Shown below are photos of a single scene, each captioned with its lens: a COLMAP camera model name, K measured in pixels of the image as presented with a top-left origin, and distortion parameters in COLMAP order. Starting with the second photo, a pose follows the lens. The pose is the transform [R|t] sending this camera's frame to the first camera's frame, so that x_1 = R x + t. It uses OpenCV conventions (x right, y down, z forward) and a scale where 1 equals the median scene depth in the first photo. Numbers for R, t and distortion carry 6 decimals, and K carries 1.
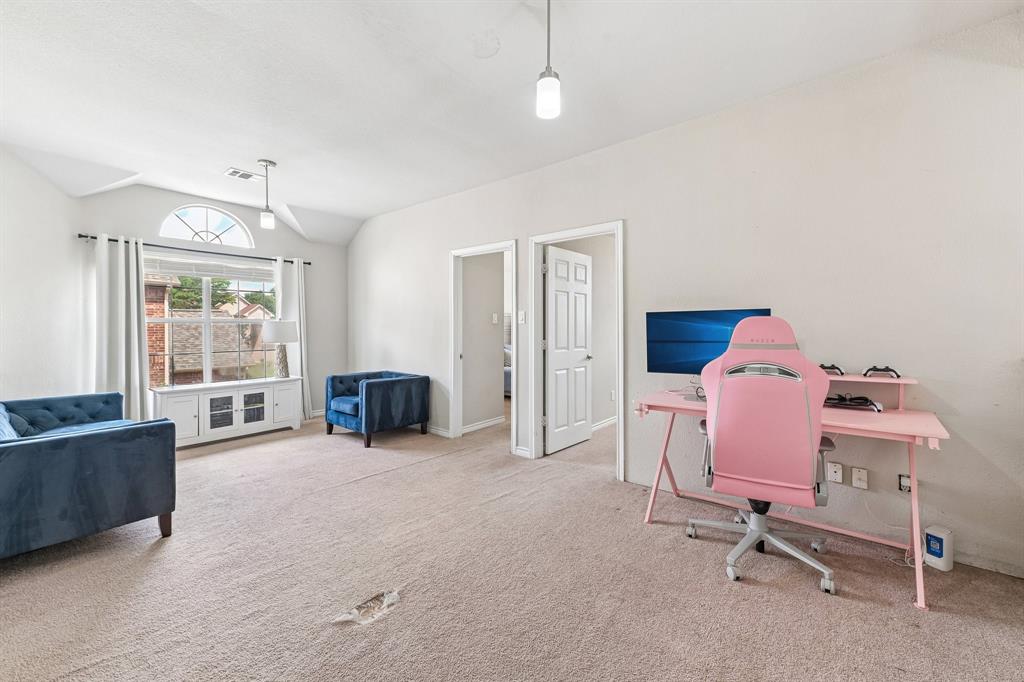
lens RADIAL K [[406.7, 0, 511.9], [0, 406.7, 333.6], [0, 0, 1]] dist [0.007765, 0.000250]
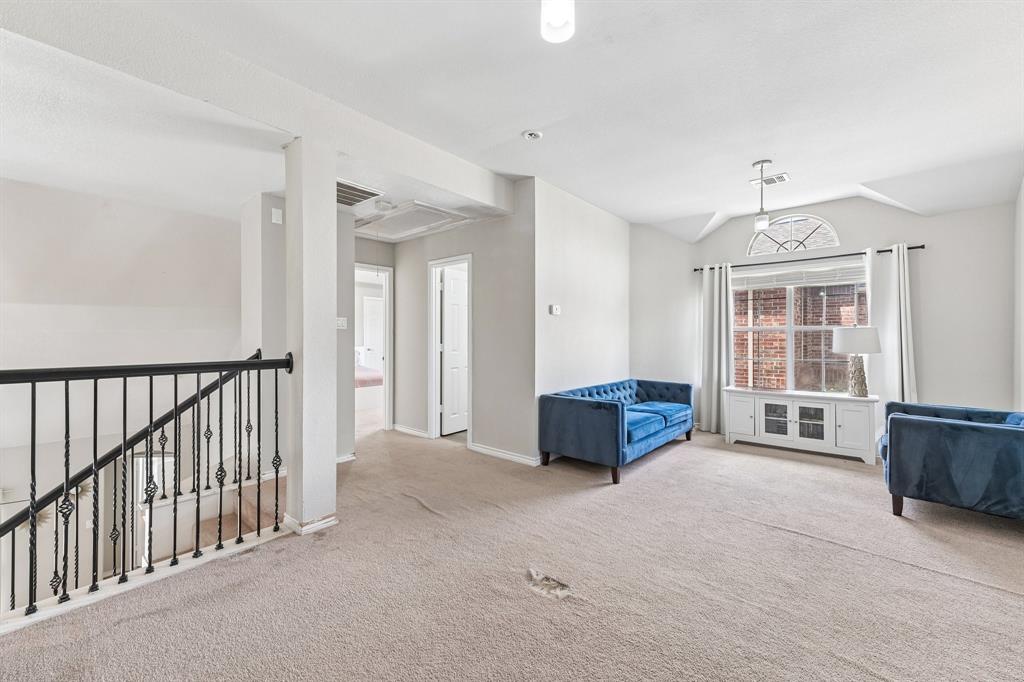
lens RADIAL K [[406.7, 0, 511.9], [0, 406.7, 333.6], [0, 0, 1]] dist [0.007765, 0.000250]
pose [[-0.009640, -0.006273, -0.999934, 0.319698], [-0.013462, 0.999891, -0.006143, -0.003942], [0.999863, 0.013402, -0.009723, 0.370139]]
